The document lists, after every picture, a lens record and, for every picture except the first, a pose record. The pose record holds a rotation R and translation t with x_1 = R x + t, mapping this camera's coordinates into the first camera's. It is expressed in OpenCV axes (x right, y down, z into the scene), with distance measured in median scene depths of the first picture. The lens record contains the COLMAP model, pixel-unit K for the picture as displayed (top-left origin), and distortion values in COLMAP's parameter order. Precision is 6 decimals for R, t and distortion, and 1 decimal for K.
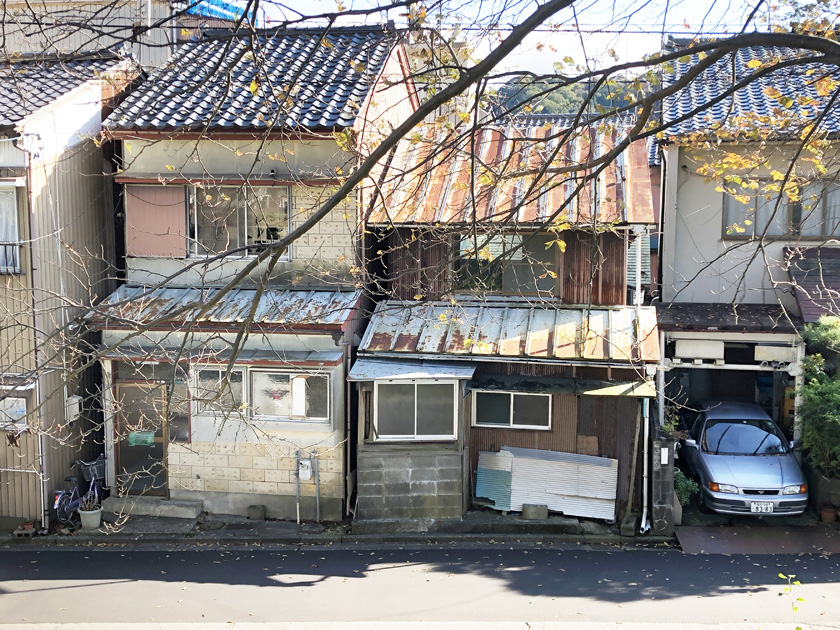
lens RADIAL K [[972.7, 0, 419.0], [0, 972.7, 311.8], [0, 0, 1]] dist [0.118502, -0.390765]
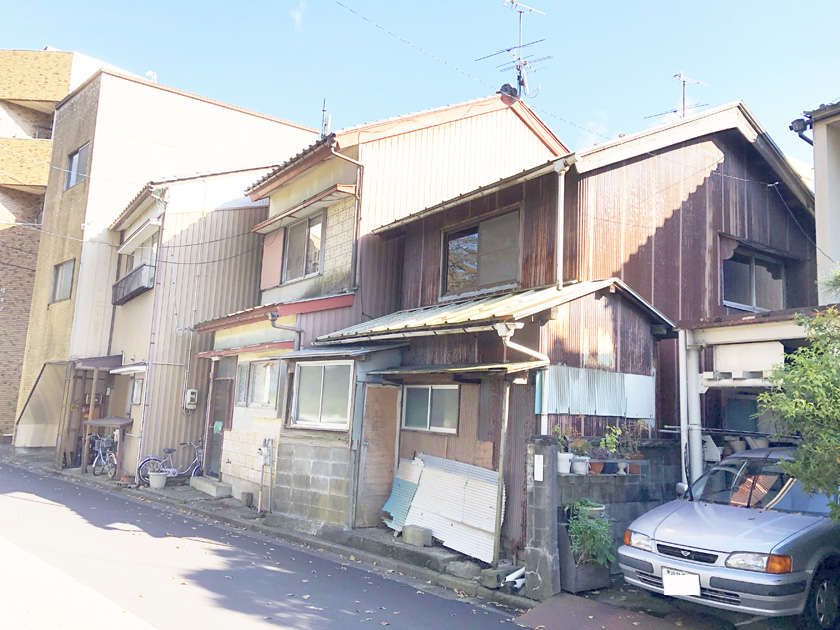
lens RADIAL K [[675.5, 0, 420.0], [0, 675.5, 315.0], [0, 0, 1]] dist [0.020846, 0.002006]
pose [[0.699345, -0.073649, -0.710979, 0.516210], [-0.129956, 0.964999, -0.227792, 0.159955], [0.702871, 0.251701, 0.665296, 0.612033]]
